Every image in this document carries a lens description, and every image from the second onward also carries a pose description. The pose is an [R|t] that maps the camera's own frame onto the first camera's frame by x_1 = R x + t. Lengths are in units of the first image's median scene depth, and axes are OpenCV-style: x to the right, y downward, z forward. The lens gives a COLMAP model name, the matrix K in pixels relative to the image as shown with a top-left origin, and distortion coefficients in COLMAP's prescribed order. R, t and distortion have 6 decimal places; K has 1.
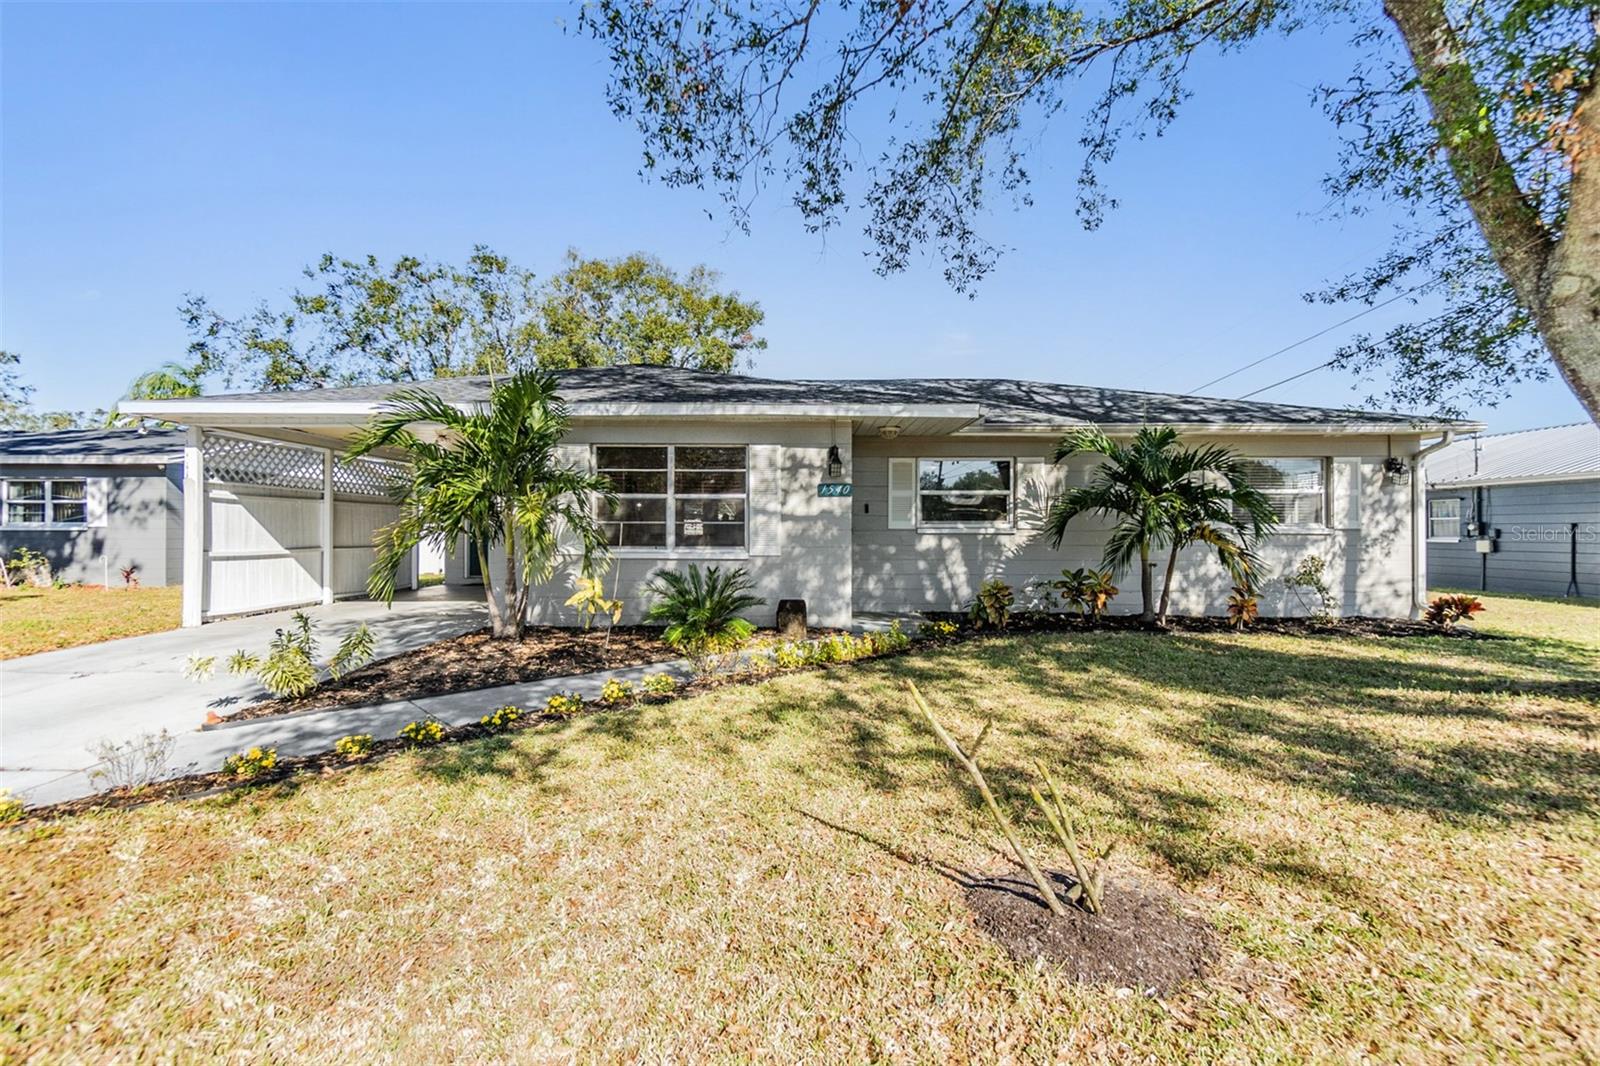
lens RADIAL K [[695.8, 0, 777.0], [0, 695.8, 534.4], [0, 0, 1]] dist [-0.004193, 0.000418]
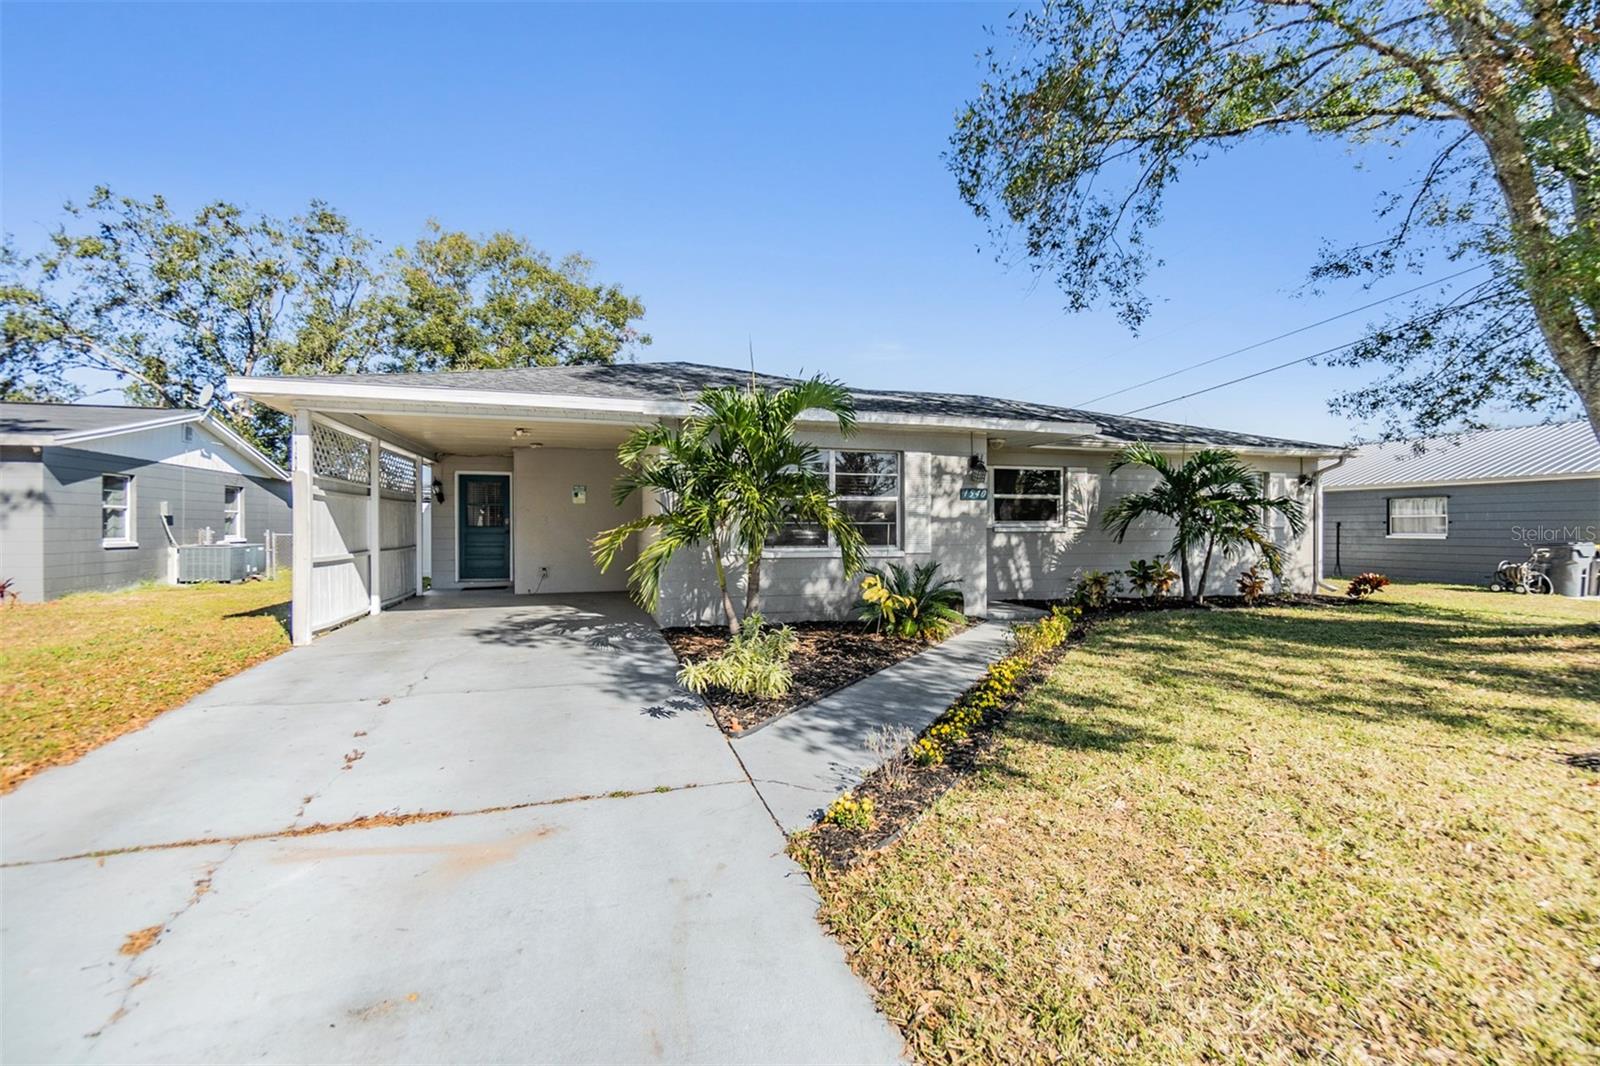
lens RADIAL K [[695.8, 0, 769.1], [0, 695.8, 535.7], [0, 0, 1]] dist [-0.004193, 0.000418]
pose [[0.955891, -0.006501, 0.293649, -0.549616], [0.004757, 0.999967, 0.006652, -0.005706], [-0.293682, -0.004961, 0.955890, 0.021774]]
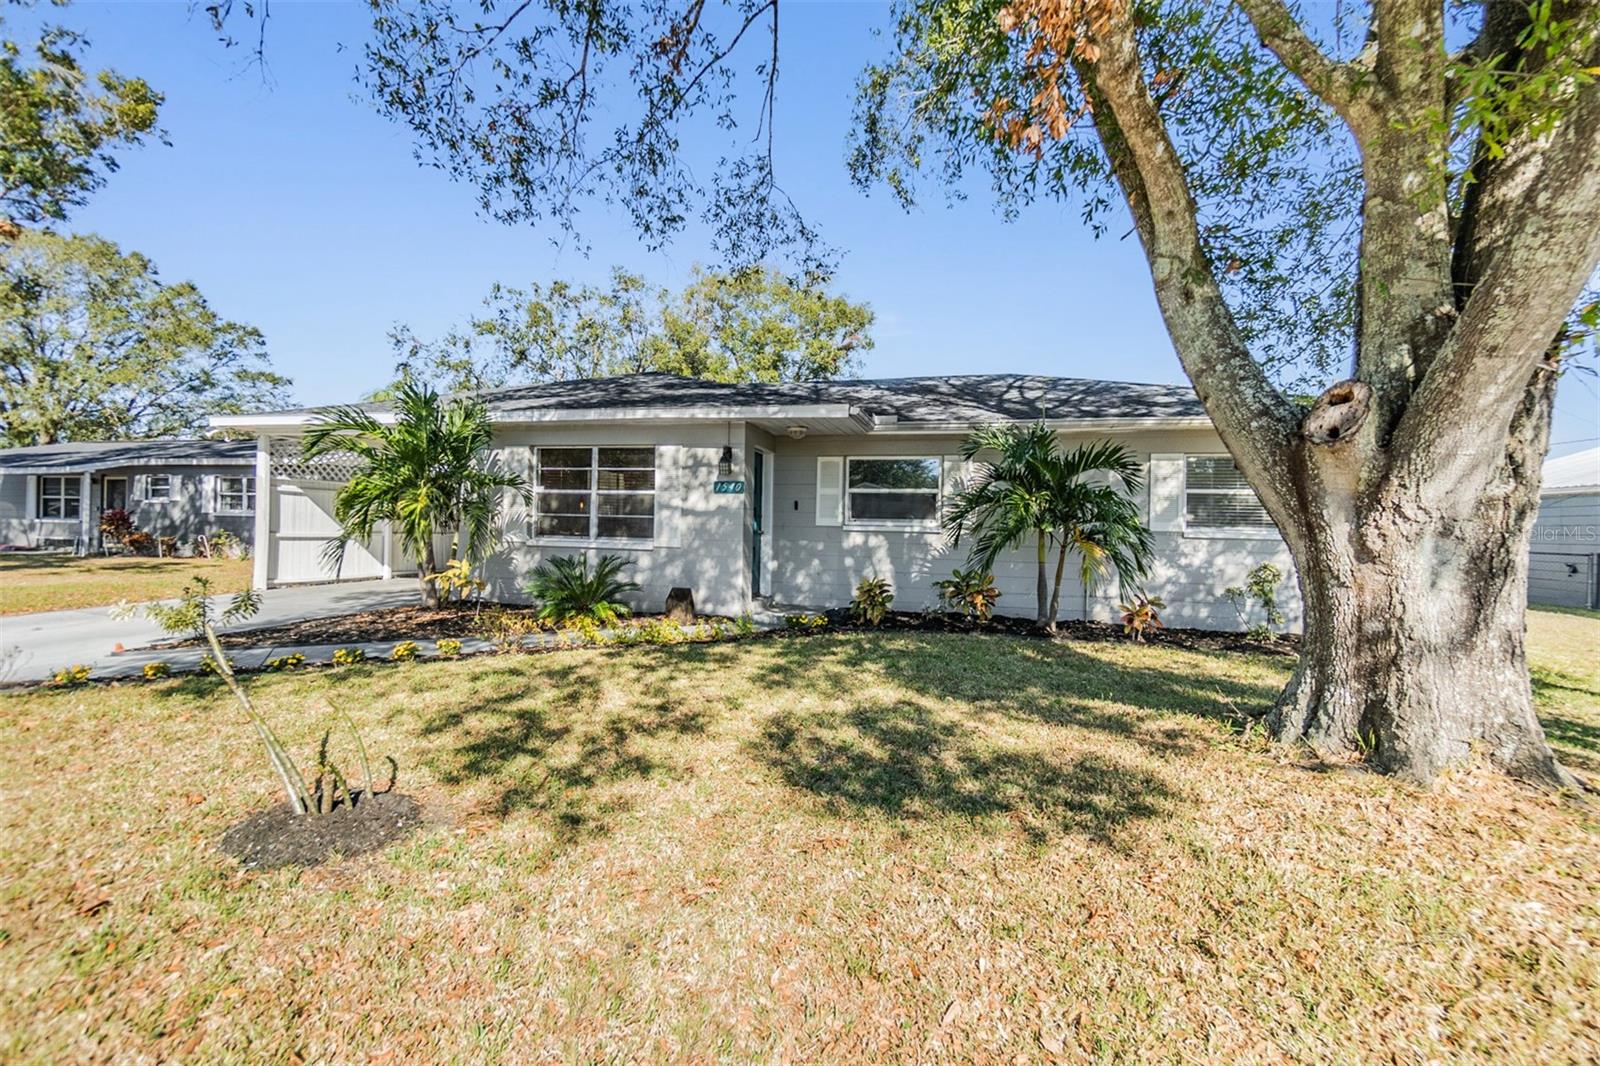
lens RADIAL K [[695.8, 0, 785.6], [0, 695.8, 519.6], [0, 0, 1]] dist [-0.004193, 0.000418]
pose [[0.969331, 0.016493, -0.245206, 0.418805], [-0.021255, 0.999633, -0.016785, 0.001888], [0.244839, 0.021482, 0.969326, -0.008916]]
